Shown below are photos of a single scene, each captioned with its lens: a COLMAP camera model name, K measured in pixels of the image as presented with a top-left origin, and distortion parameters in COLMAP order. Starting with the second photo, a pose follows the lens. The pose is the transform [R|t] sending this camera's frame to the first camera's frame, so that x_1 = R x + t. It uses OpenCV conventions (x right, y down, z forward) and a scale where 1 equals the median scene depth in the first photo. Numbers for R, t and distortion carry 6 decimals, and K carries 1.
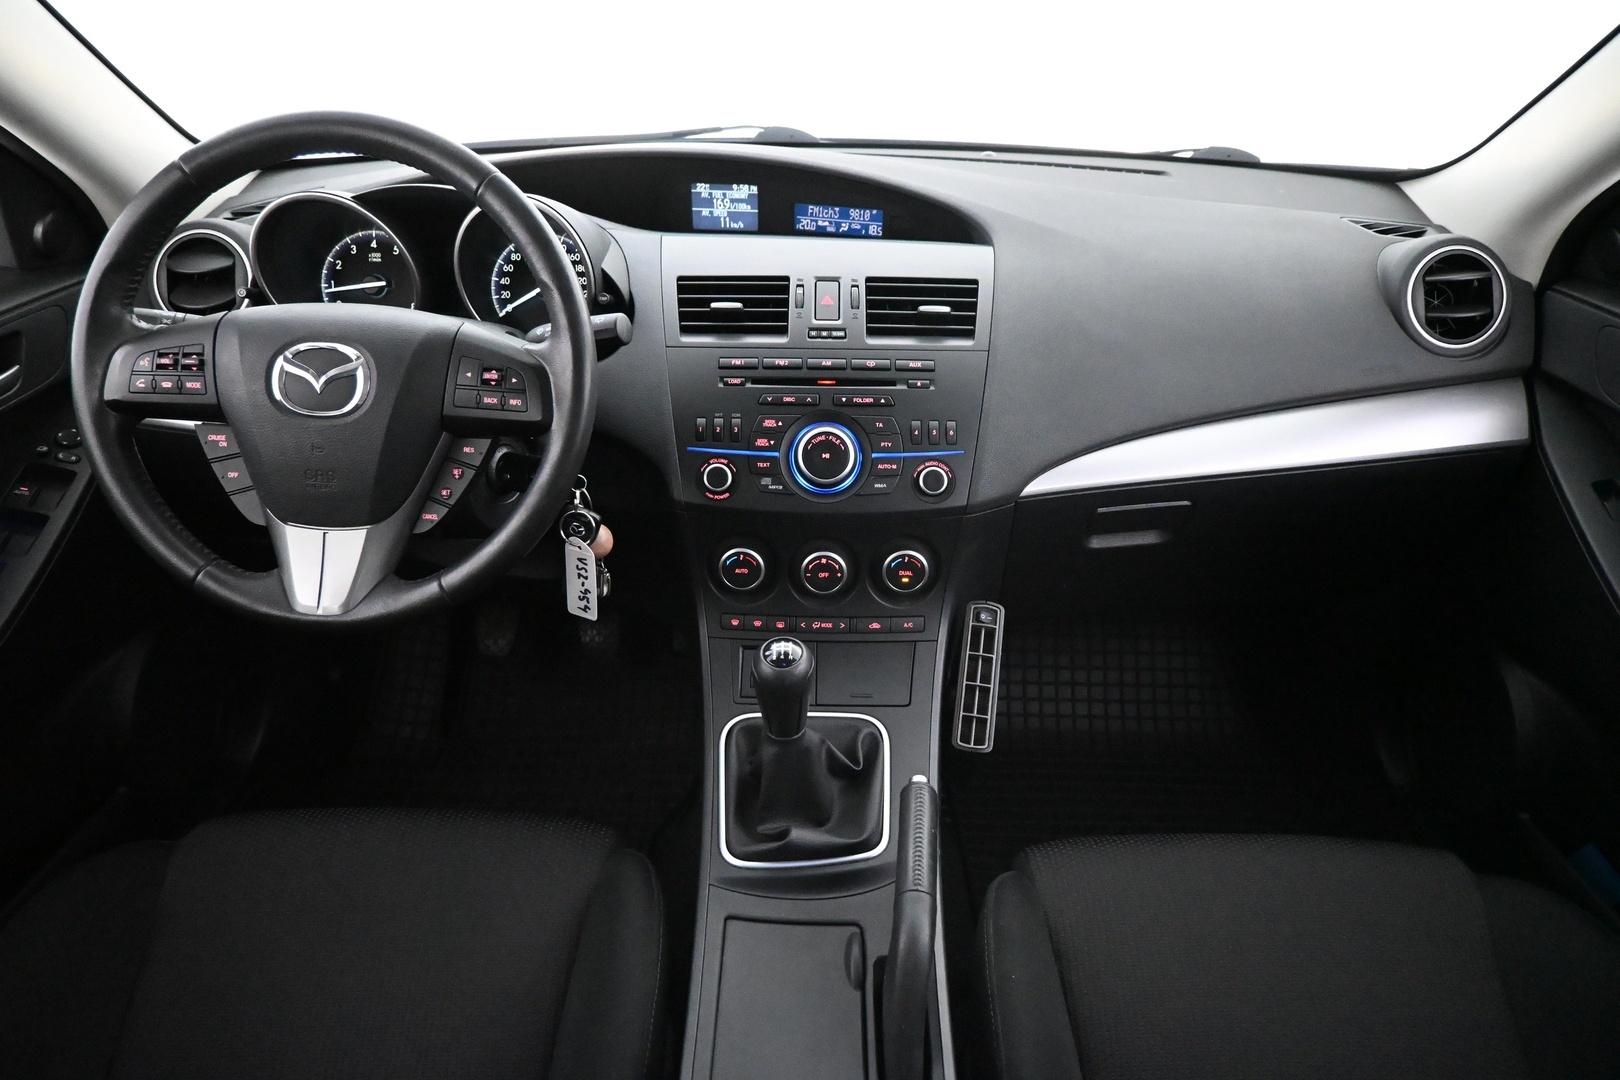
lens RADIAL K [[1098.4, 0, 827.5], [0, 1098.4, 535.5], [0, 0, 1]] dist [-0.001858, -0.000017]
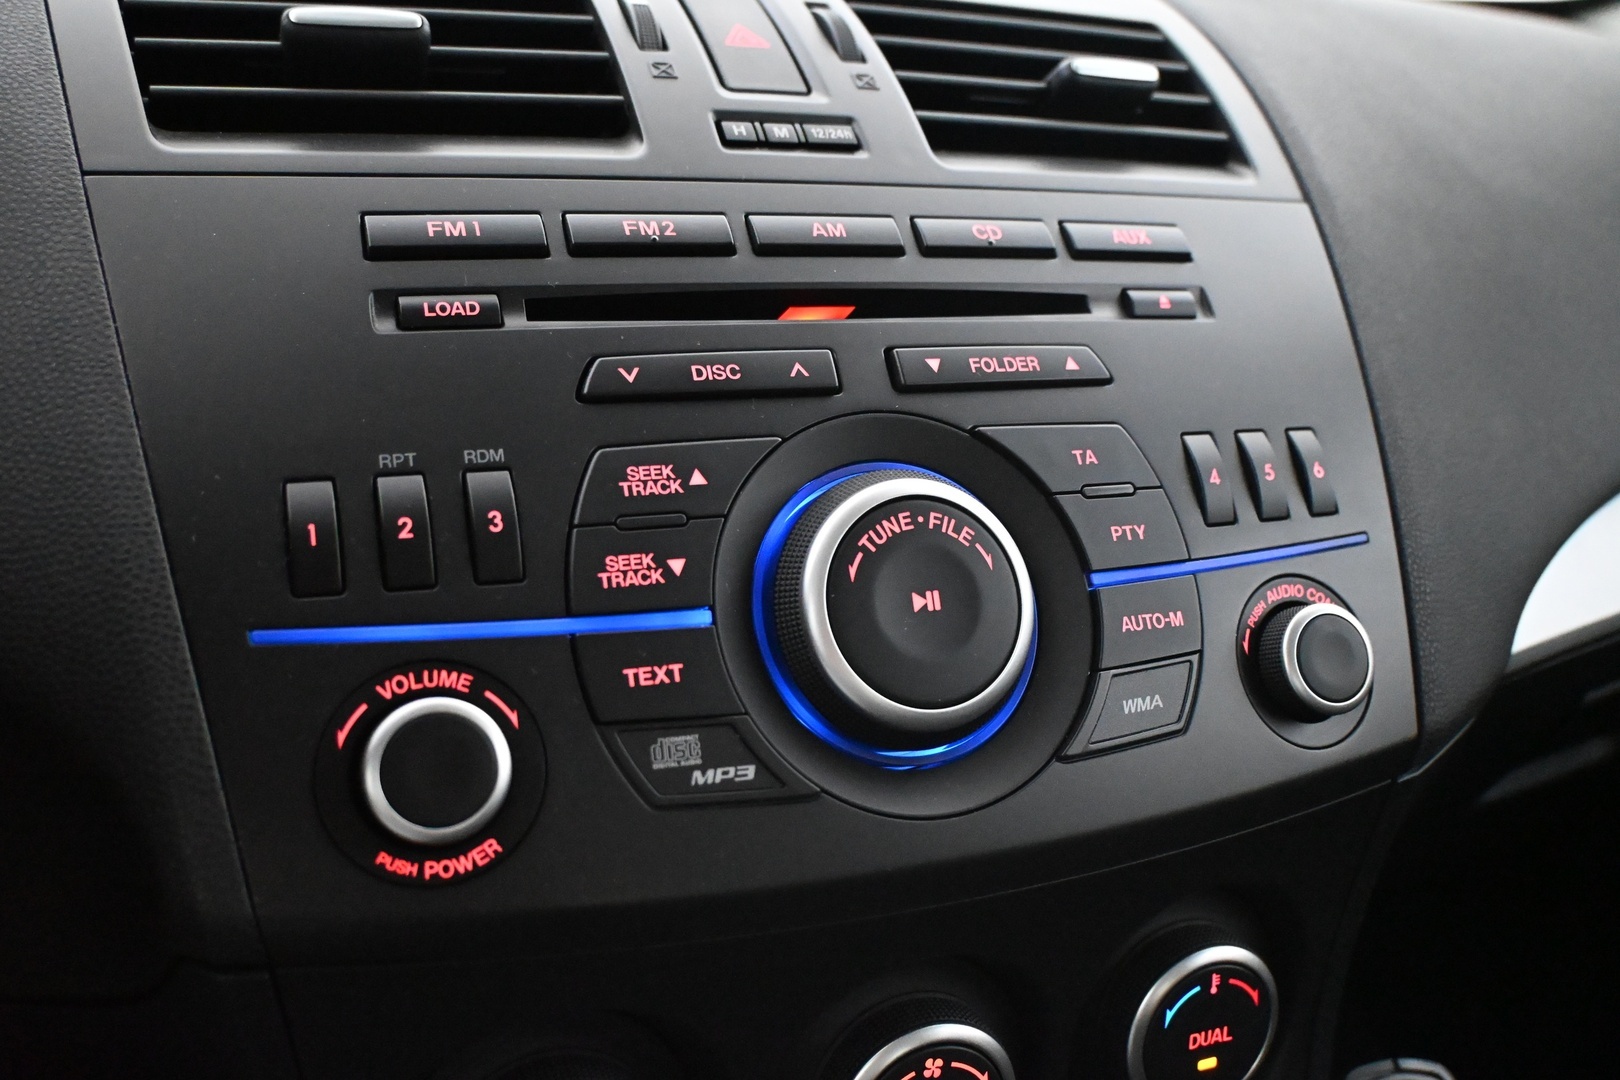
lens RADIAL K [[1370.9, 0, 805.7], [0, 1370.9, 538.6], [0, 0, 1]] dist [-0.008067, 0.005678]
pose [[0.927557, -0.082390, 0.364486, -0.119654], [0.134795, 0.983492, -0.120718, -0.052680], [-0.348524, 0.161104, 0.923351, 0.720030]]
